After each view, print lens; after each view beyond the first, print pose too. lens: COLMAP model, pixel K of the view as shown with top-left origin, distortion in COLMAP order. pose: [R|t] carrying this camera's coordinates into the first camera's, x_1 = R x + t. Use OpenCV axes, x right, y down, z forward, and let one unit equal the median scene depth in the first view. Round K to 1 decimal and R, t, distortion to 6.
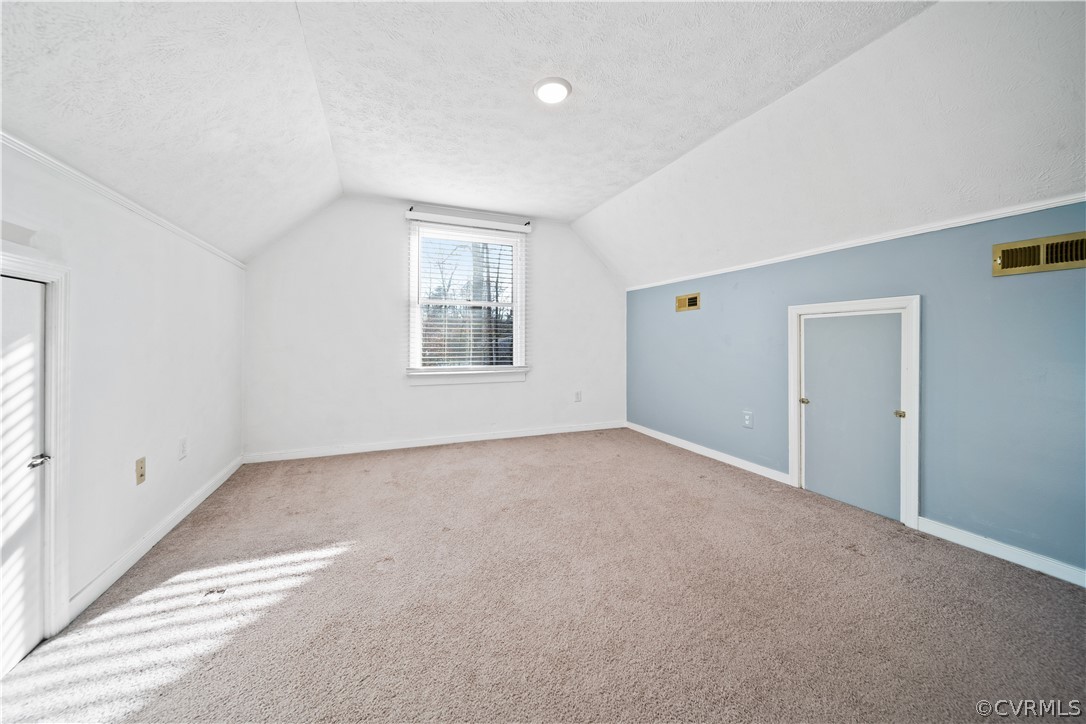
lens RADIAL K [[386.9, 0, 538.9], [0, 386.9, 341.8], [0, 0, 1]] dist [-0.000437, -0.000033]
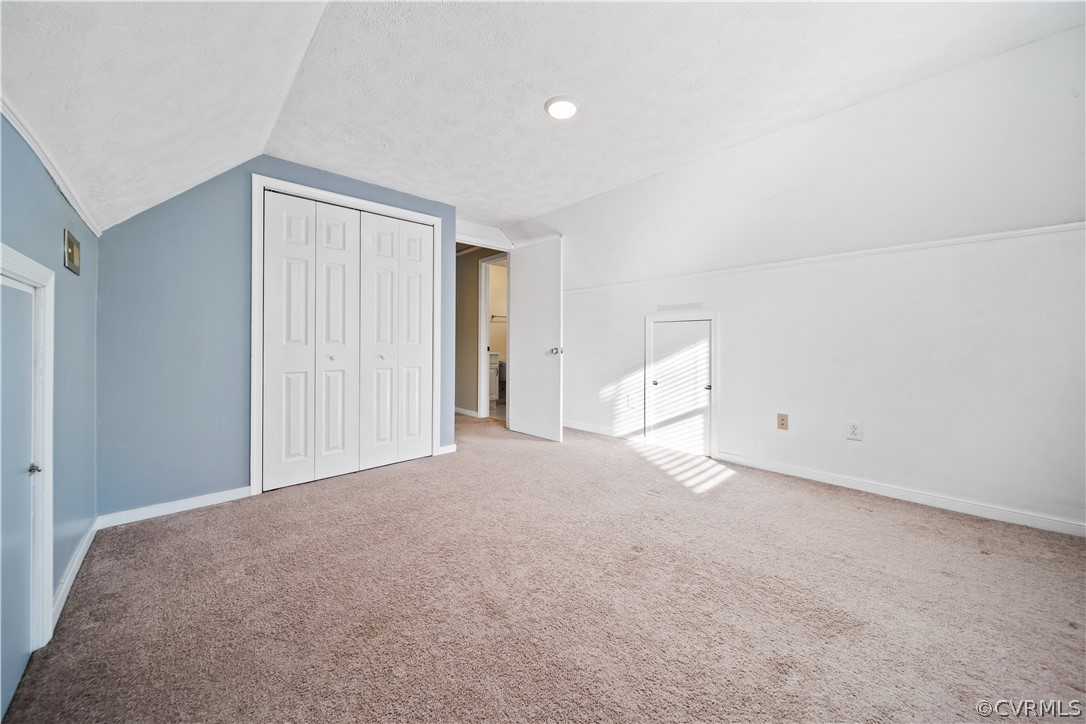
lens RADIAL K [[386.9, 0, 538.9], [0, 386.9, 341.8], [0, 0, 1]] dist [-0.000437, -0.000033]
pose [[-0.937179, 0.001500, -0.348846, 0.415827], [0.002303, 0.999996, -0.001885, 0.001943], [0.348842, -0.002570, -0.937178, 1.709636]]
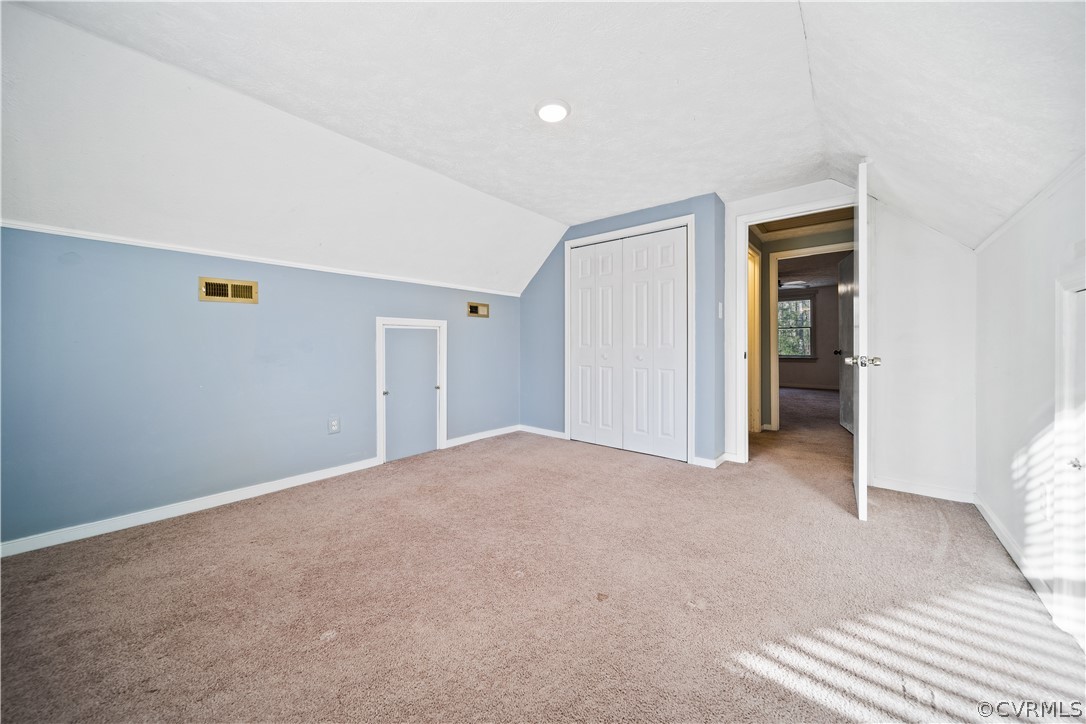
lens RADIAL K [[382.2, 0, 538.0], [0, 382.2, 353.4], [0, 0, 1]] dist [-0.001648, -0.000298]
pose [[-0.464203, -0.021636, 0.885465, -0.756292], [0.001711, 0.999678, 0.025324, -0.010149], [-0.885727, 0.013271, -0.464016, 1.319665]]
